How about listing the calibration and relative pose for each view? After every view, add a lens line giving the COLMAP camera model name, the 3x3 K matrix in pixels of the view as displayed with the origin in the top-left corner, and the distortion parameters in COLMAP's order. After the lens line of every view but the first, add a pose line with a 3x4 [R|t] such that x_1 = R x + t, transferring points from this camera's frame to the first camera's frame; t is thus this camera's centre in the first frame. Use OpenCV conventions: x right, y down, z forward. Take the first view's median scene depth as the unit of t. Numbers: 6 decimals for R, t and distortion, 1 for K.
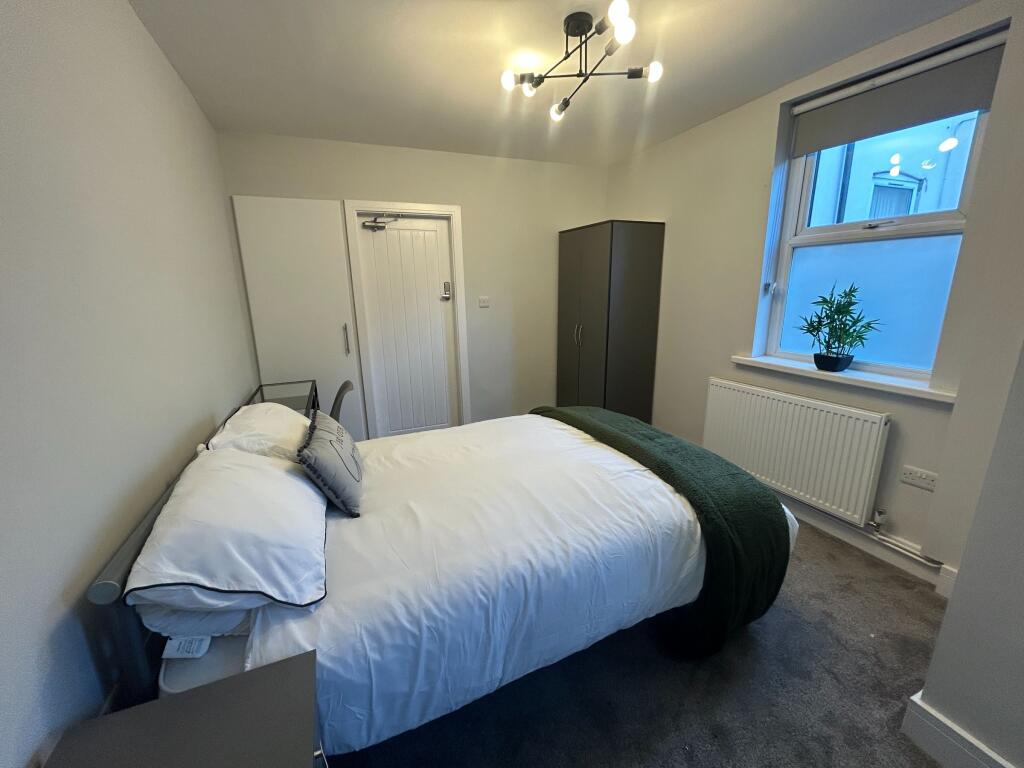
lens RADIAL K [[411.1, 0, 513.0], [0, 411.1, 383.4], [0, 0, 1]] dist [-0.005886, -0.000011]
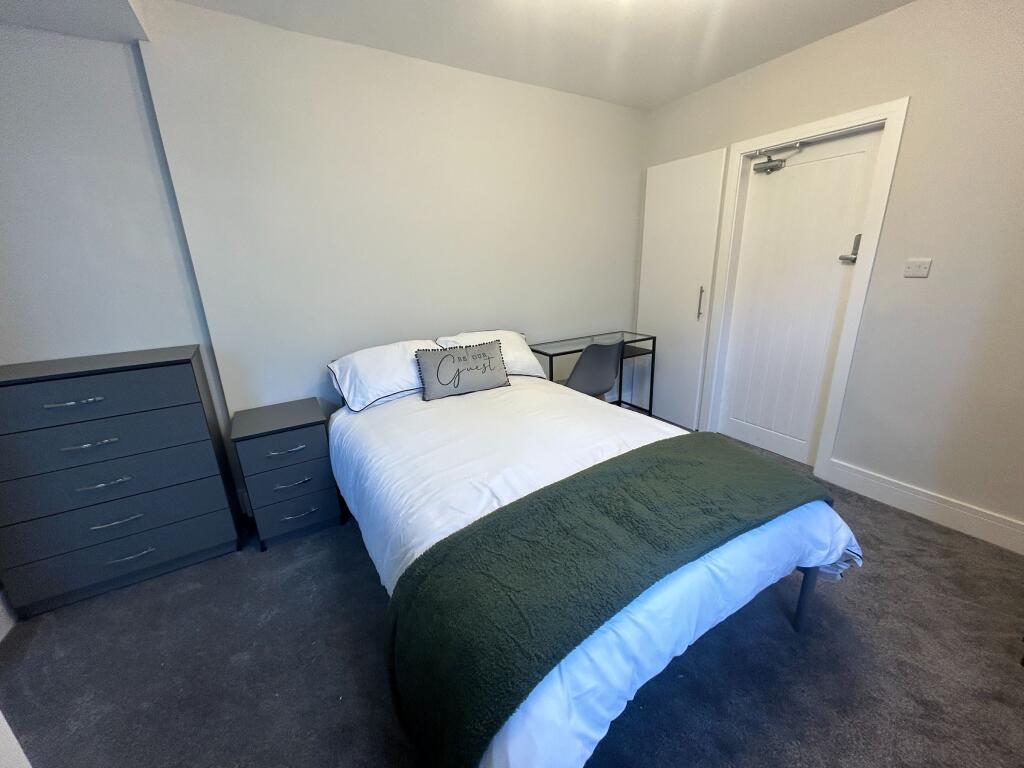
lens RADIAL K [[408.3, 0, 510.9], [0, 408.3, 383.5], [0, 0, 1]] dist [0.001044, 0.000259]
pose [[0.121807, 0.300981, -0.945819, 1.169636], [-0.198775, 0.941007, 0.273850, -0.249324], [0.972446, 0.154648, 0.174448, 1.050916]]
